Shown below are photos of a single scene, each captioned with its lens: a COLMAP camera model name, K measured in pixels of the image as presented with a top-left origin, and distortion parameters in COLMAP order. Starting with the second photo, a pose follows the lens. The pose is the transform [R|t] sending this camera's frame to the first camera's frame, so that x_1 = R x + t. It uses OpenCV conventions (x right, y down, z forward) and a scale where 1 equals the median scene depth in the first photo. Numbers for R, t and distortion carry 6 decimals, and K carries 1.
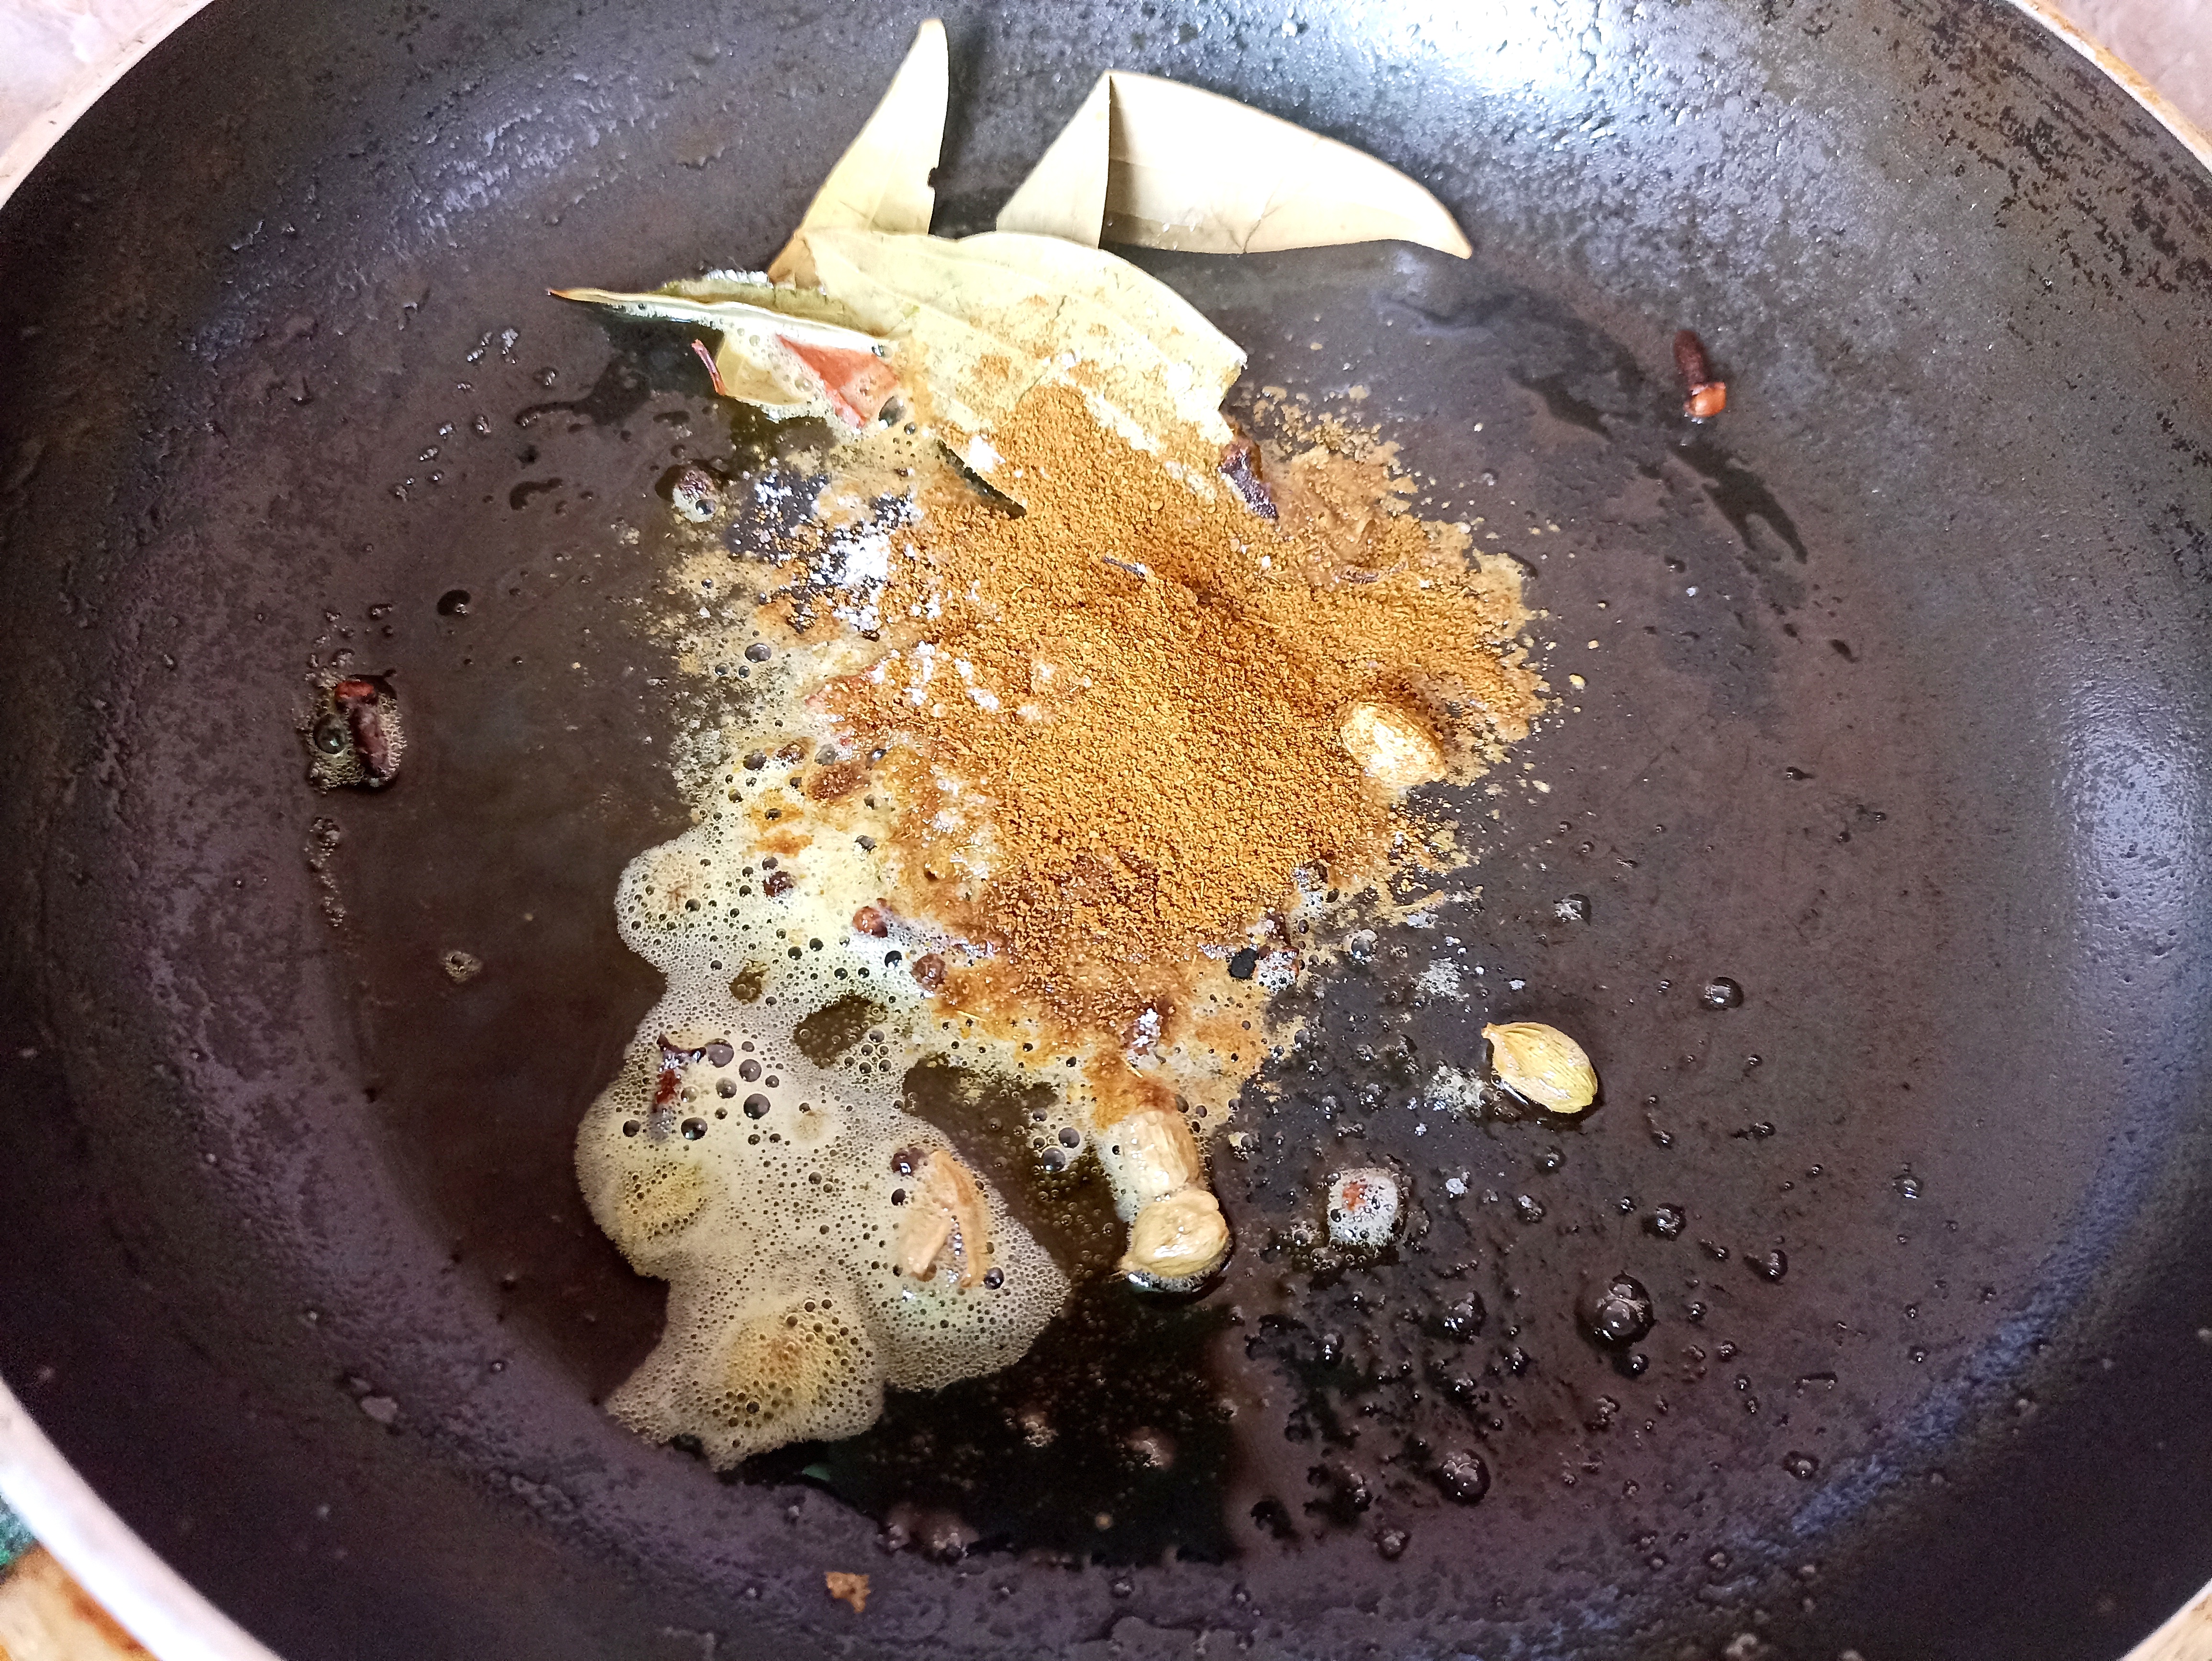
lens RADIAL K [[1784.0, 0, 1113.8], [0, 1784.0, 824.1], [0, 0, 1]] dist [-0.000721, -0.004658]
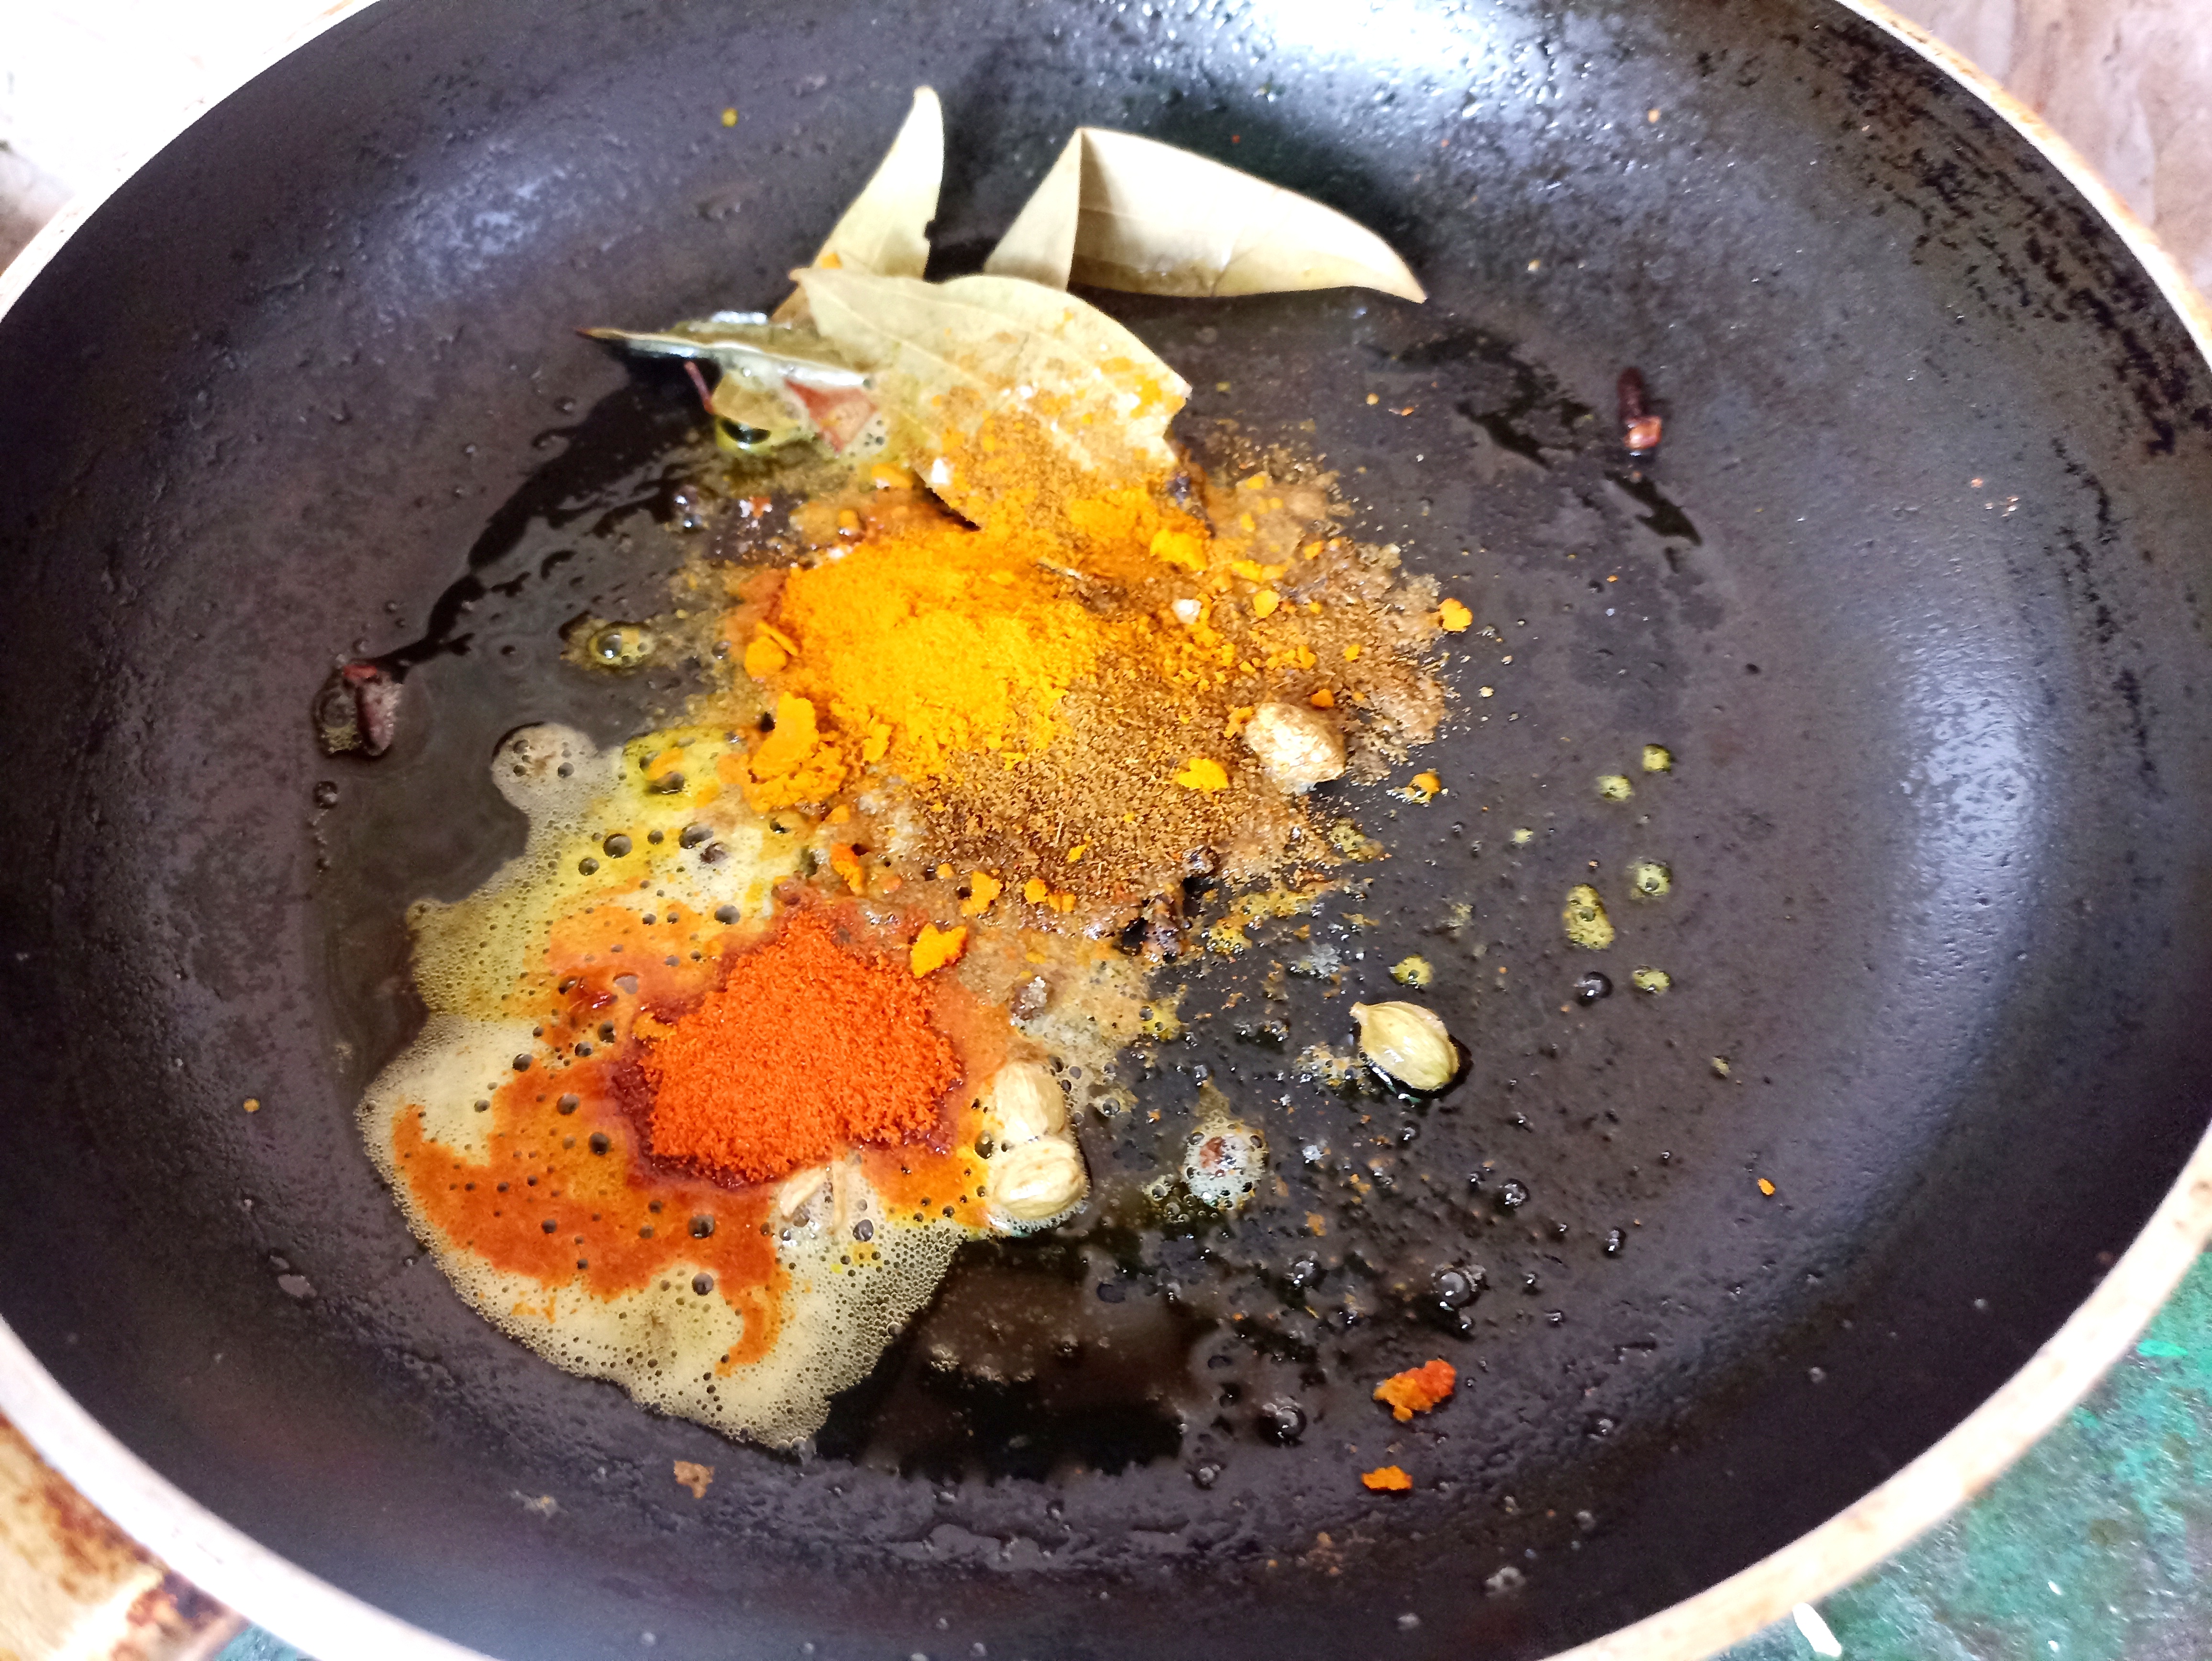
lens RADIAL K [[1784.0, 0, 1113.8], [0, 1784.0, 824.1], [0, 0, 1]] dist [-0.000721, -0.004658]
pose [[0.994360, 0.029493, -0.101870, 0.152623], [-0.034556, 0.998235, -0.048300, 0.055439], [0.100266, 0.051548, 0.993624, -0.057022]]
